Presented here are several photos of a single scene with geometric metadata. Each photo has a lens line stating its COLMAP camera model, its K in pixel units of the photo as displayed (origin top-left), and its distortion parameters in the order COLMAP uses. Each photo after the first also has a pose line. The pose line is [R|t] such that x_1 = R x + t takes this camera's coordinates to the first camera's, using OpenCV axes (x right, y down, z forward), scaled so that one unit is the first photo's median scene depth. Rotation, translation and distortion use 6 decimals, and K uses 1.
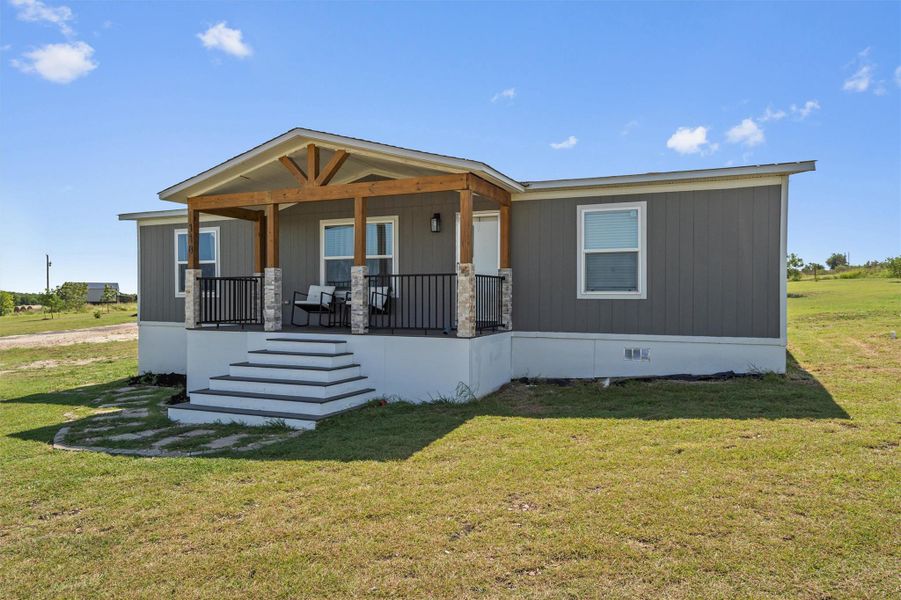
lens RADIAL K [[611.0, 0, 450.5], [0, 611.0, 300.0], [0, 0, 1]] dist [0.001802, 0.000648]
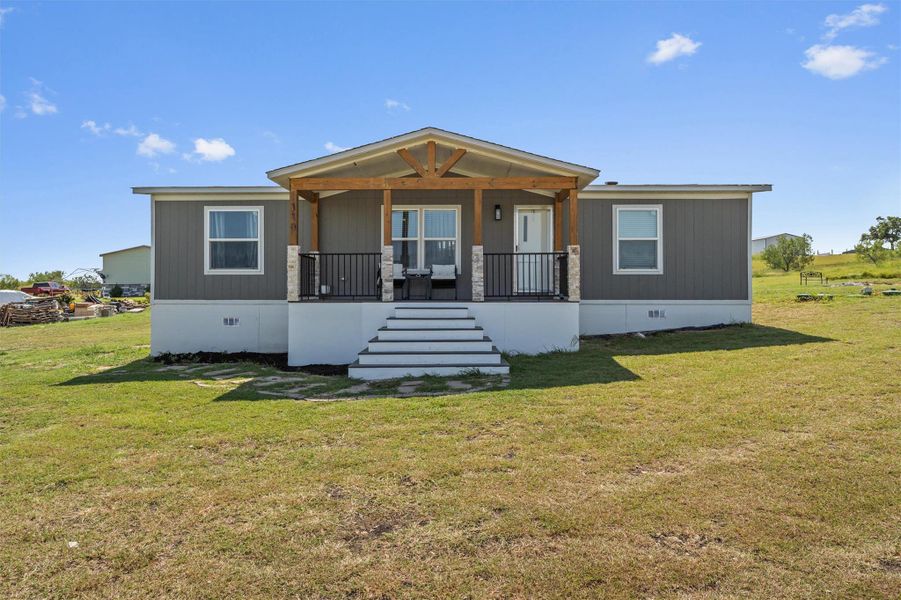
lens RADIAL K [[604.1, 0, 448.5], [0, 604.1, 282.0], [0, 0, 1]] dist [0.002506, 0.000884]
pose [[0.920478, 0.001461, 0.390791, -0.659844], [0.004785, 0.999876, -0.015009, 0.033620], [-0.390764, 0.015685, 0.920357, -0.079189]]
